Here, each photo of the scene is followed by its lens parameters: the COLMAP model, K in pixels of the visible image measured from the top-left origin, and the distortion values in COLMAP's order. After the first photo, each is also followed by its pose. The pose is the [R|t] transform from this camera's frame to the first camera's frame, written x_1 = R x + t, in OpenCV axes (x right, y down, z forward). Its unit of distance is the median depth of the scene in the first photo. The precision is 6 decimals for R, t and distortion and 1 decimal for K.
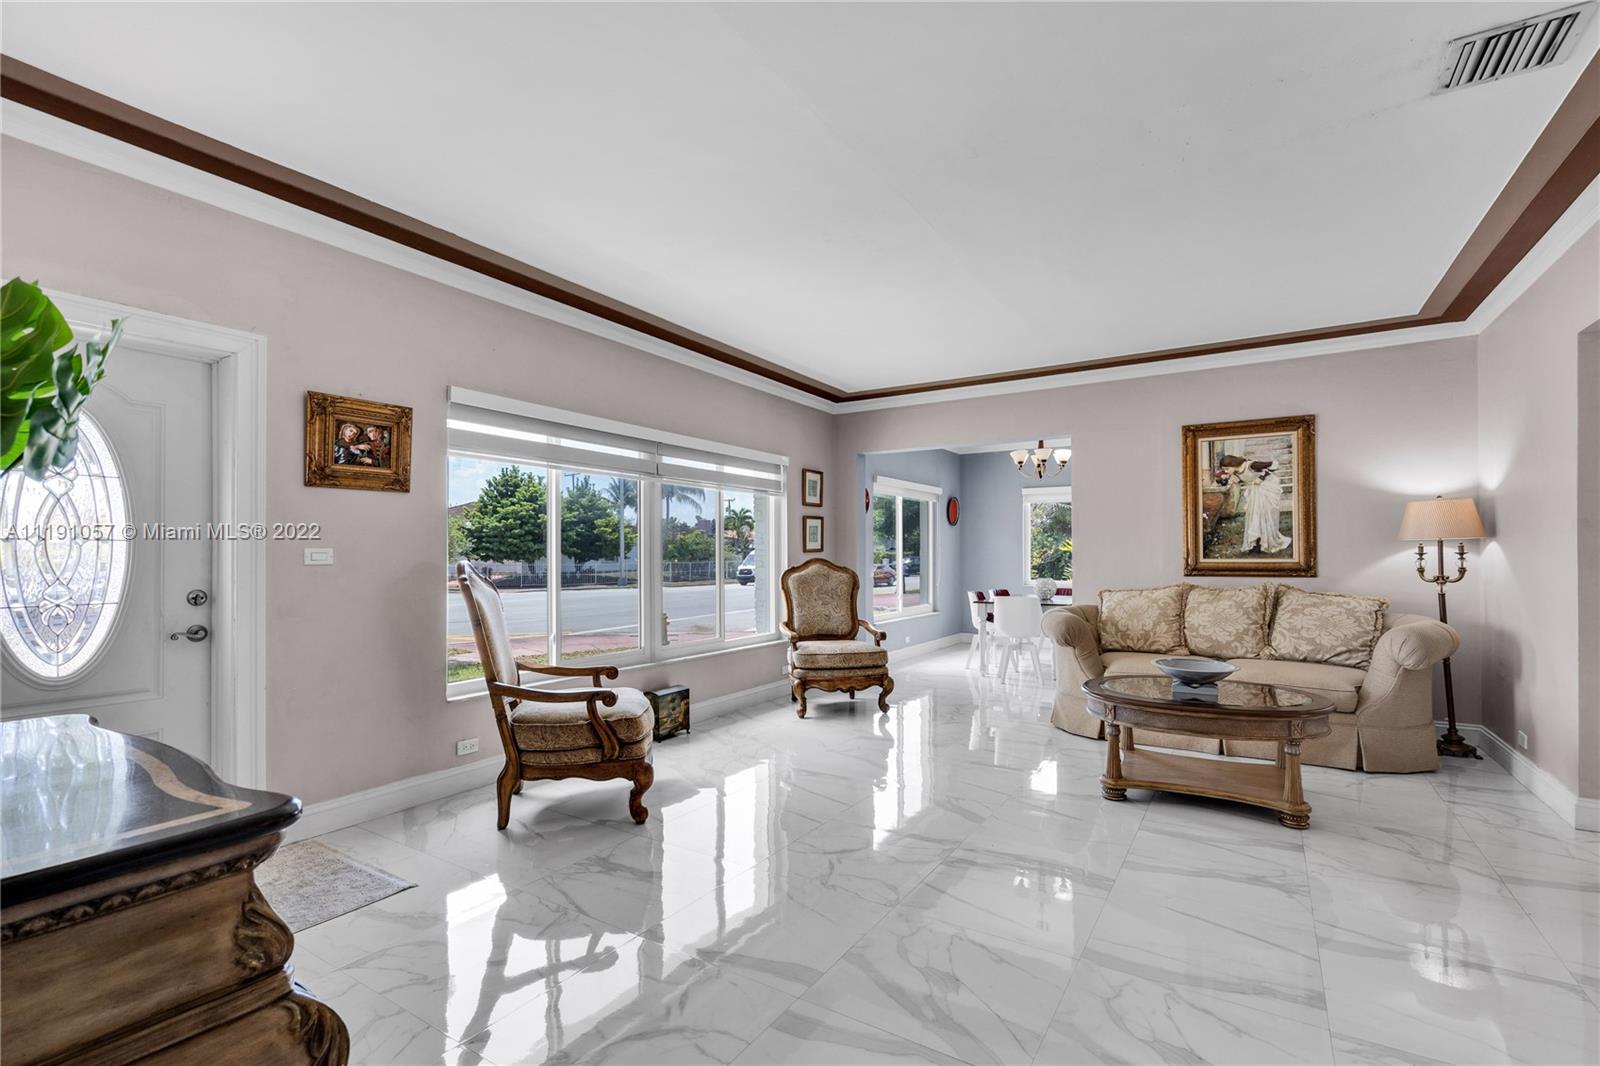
lens RADIAL K [[740.1, 0, 783.7], [0, 740.1, 542.7], [0, 0, 1]] dist [-0.002072, 0.000037]
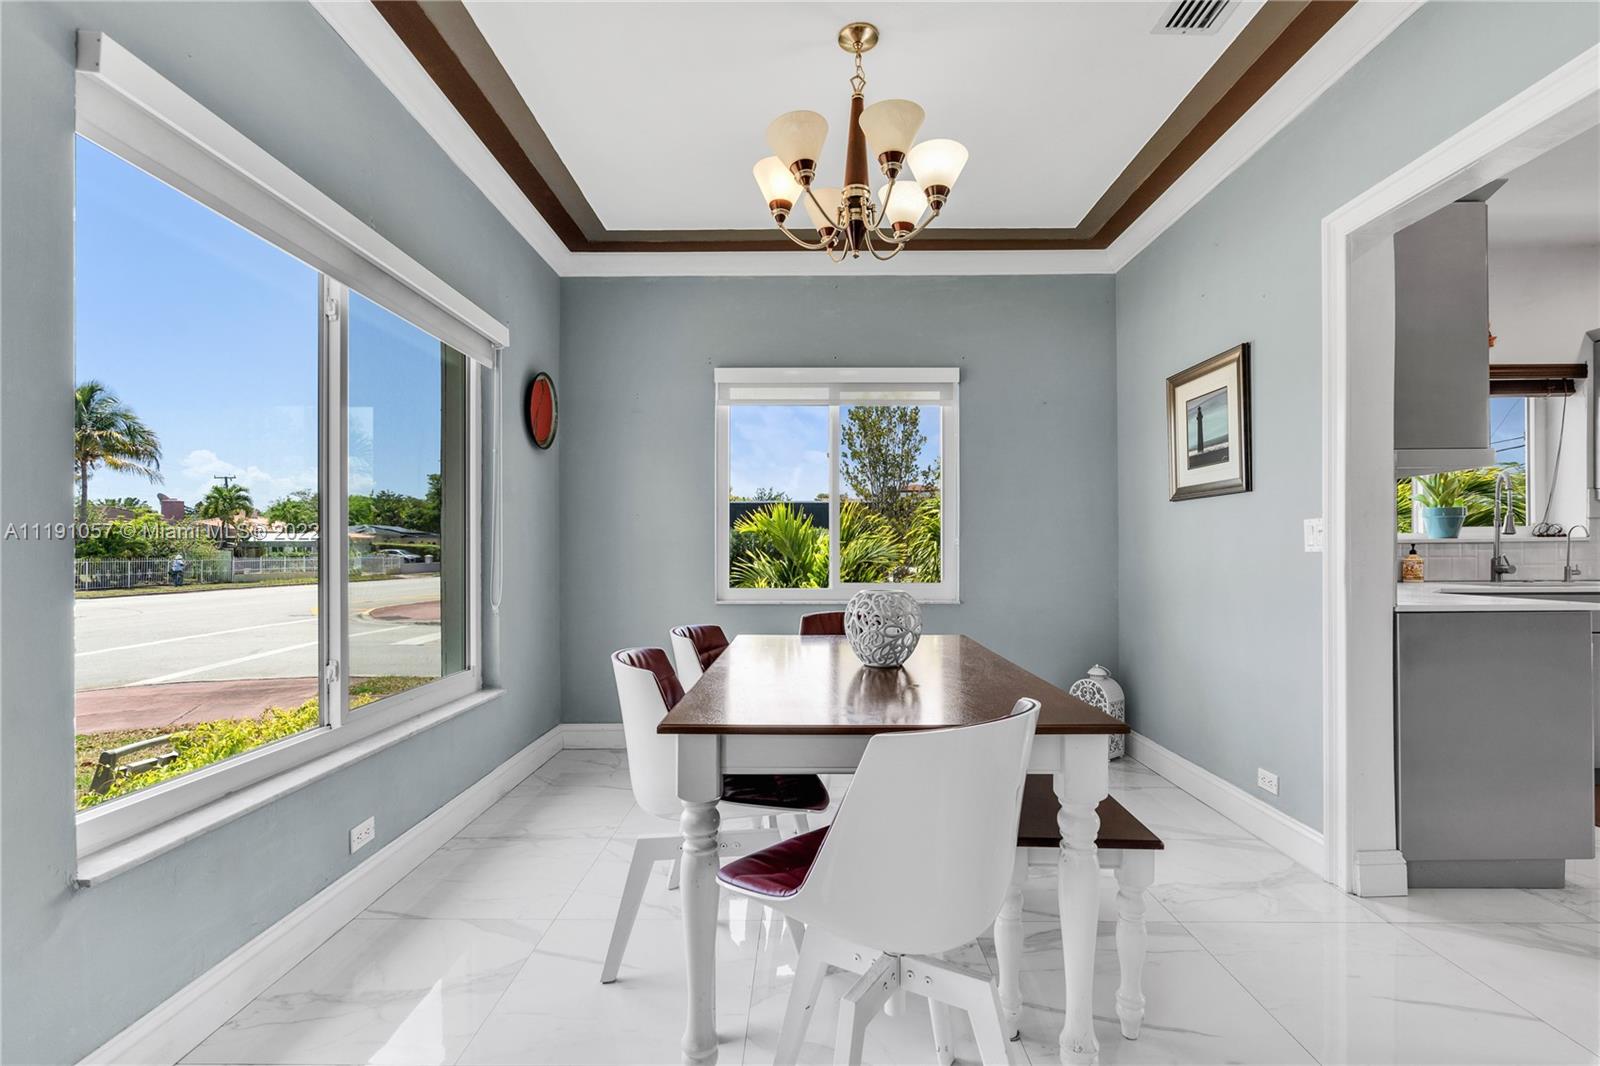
lens RADIAL K [[725.2, 0, 800.0], [0, 725.2, 533.0], [0, 0, 1]] dist [-0.001441, -0.000068]
pose [[0.839847, 0.004905, 0.542801, 0.215721], [-0.001786, 0.999979, -0.006273, 0.033840], [-0.542821, 0.004299, 0.839838, 0.955287]]
